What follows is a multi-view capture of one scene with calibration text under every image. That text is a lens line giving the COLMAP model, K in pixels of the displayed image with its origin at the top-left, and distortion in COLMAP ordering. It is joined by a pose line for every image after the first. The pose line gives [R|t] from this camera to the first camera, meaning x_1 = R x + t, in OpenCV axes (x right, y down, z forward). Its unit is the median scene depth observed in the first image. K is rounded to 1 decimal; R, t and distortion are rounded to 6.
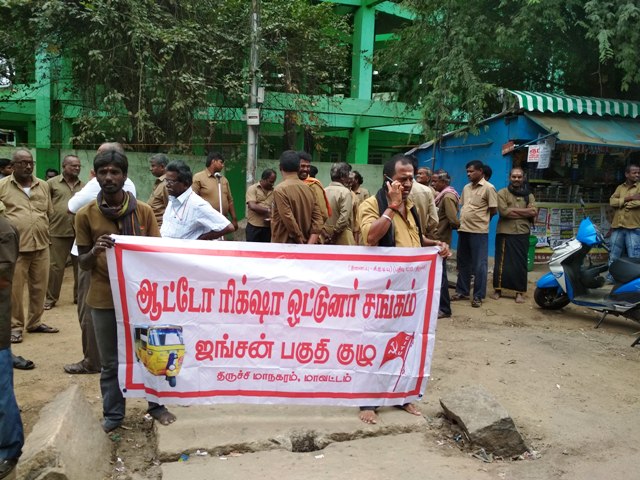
lens RADIAL K [[585.4, 0, 319.9], [0, 585.4, 217.3], [0, 0, 1]] dist [0.125462, -0.220491]
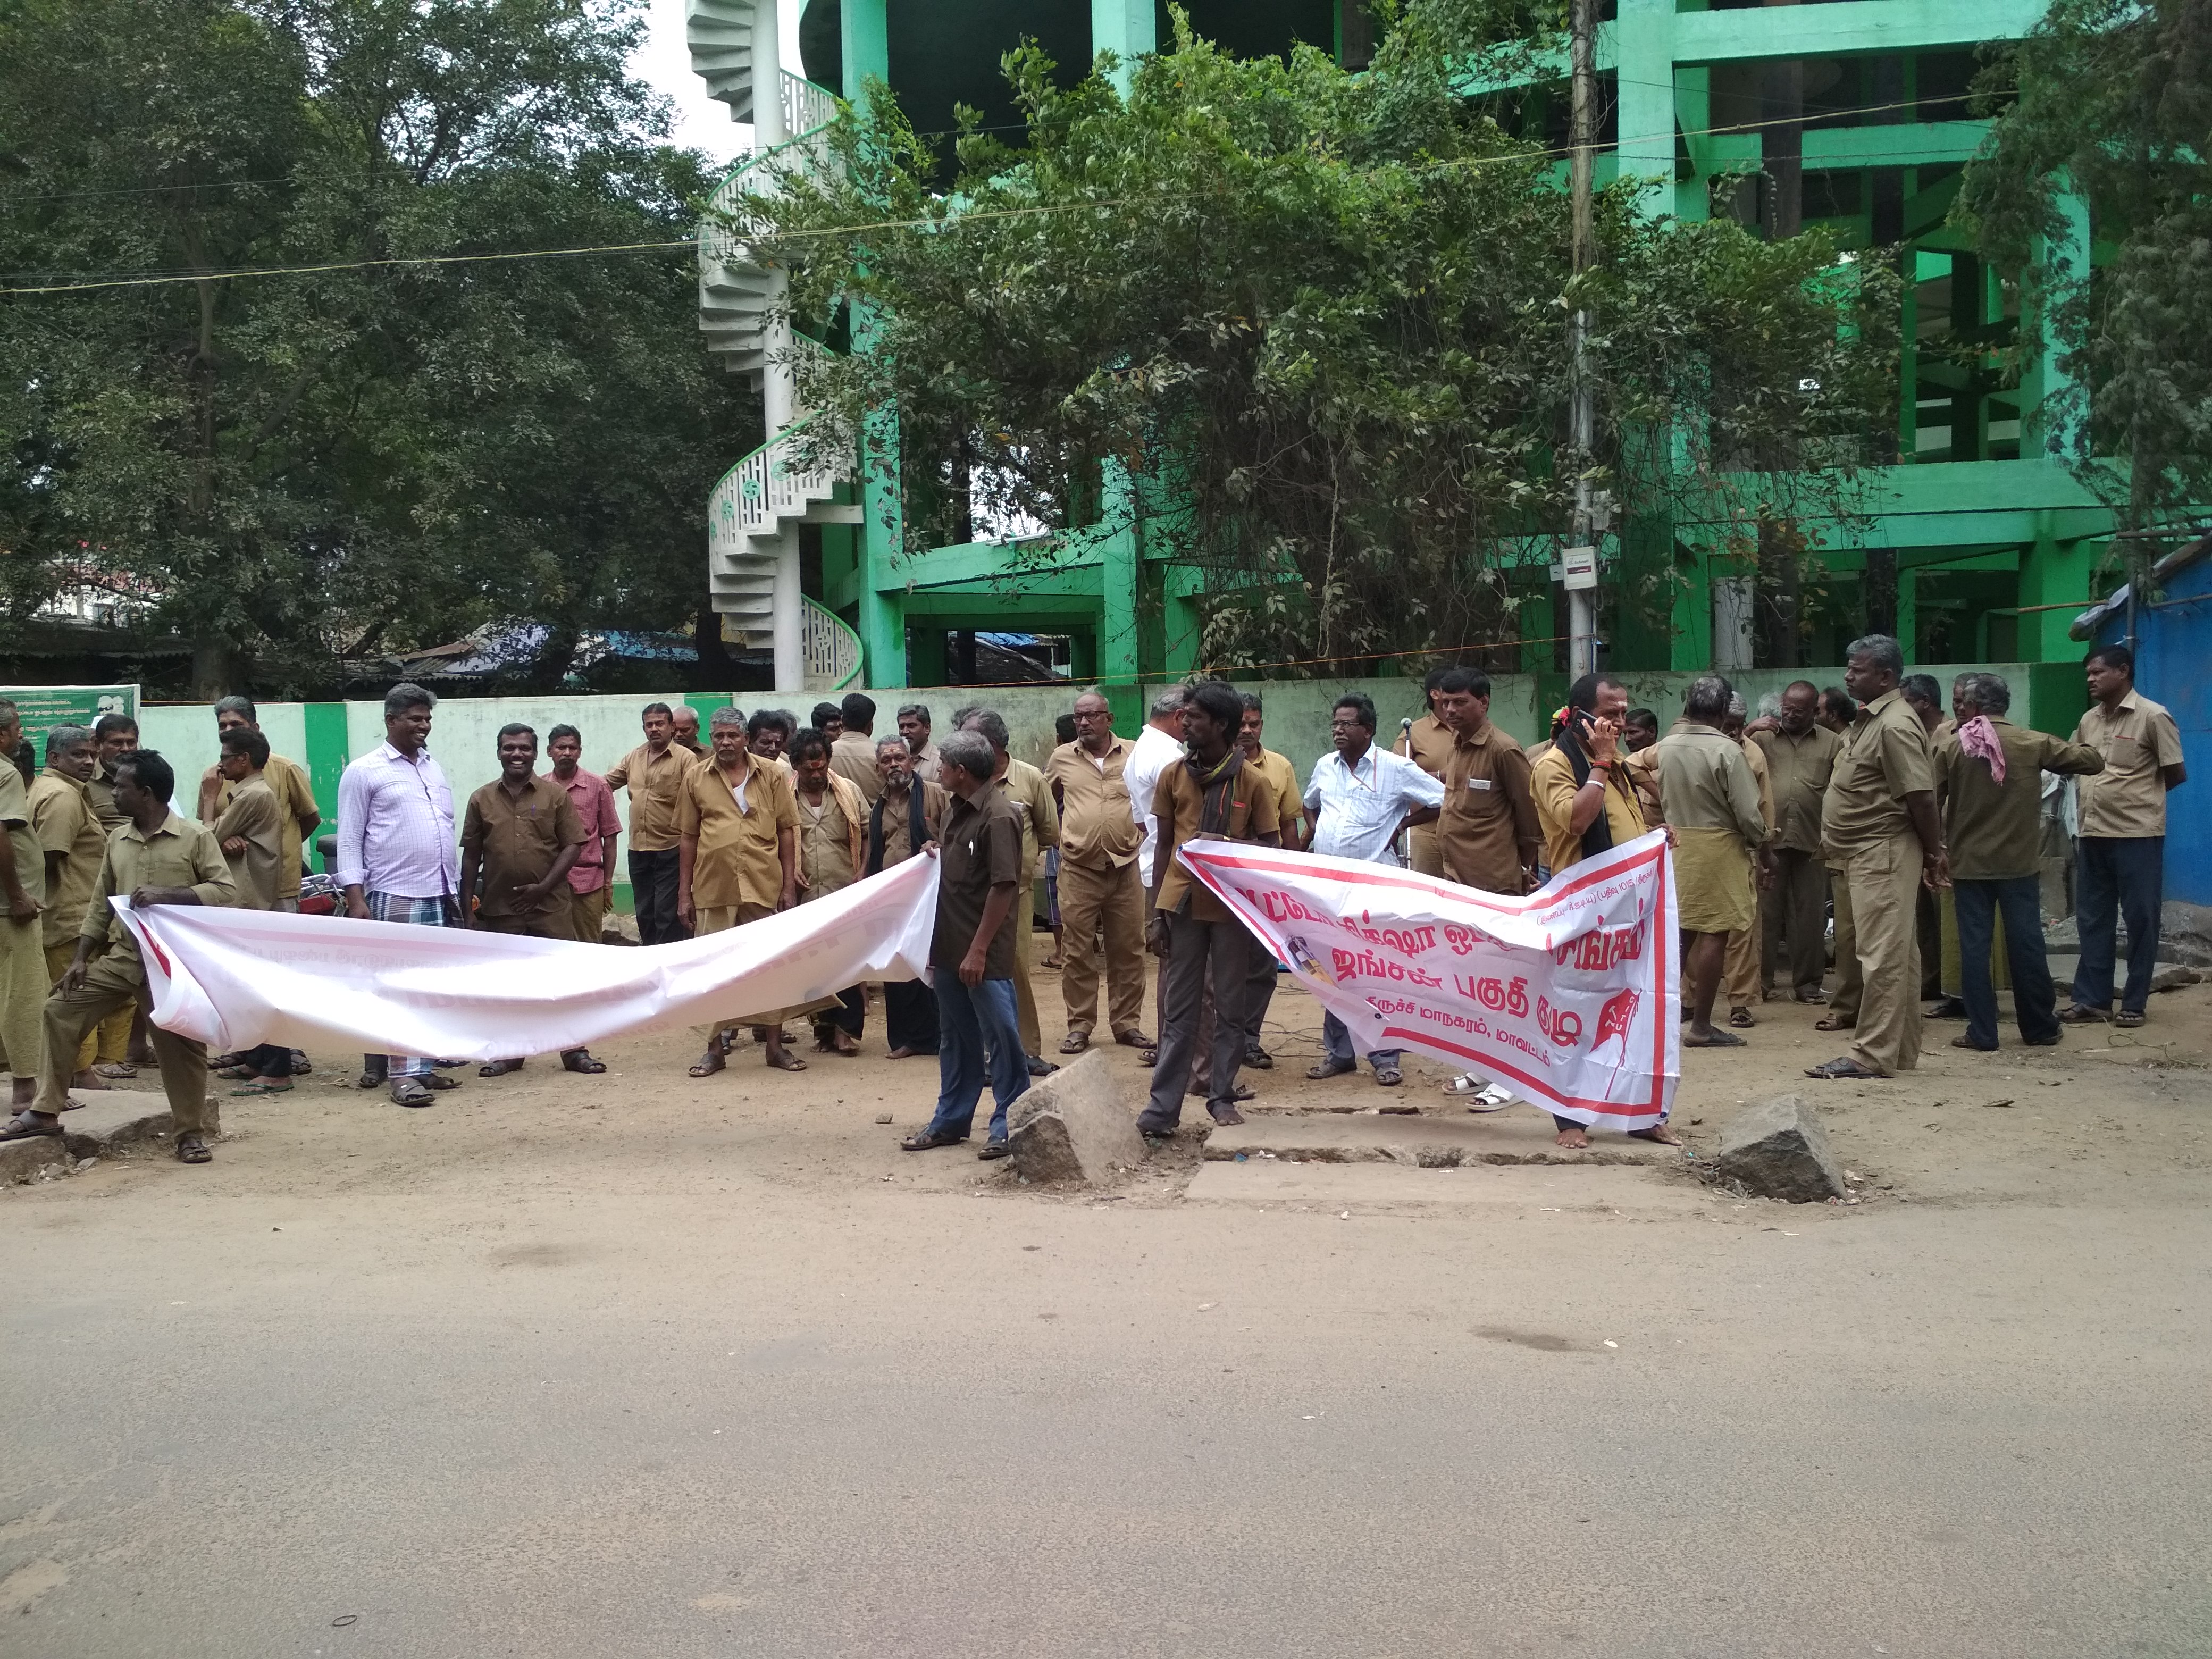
lens RADIAL K [[2023.1, 0, 1105.6], [0, 2023.1, 751.0], [0, 0, 1]] dist [0.125462, -0.220491]
pose [[0.892610, -0.054502, -0.447524, 0.563865], [0.027342, 0.997383, -0.066932, 0.084585], [0.450000, 0.047508, 0.891764, -0.922207]]
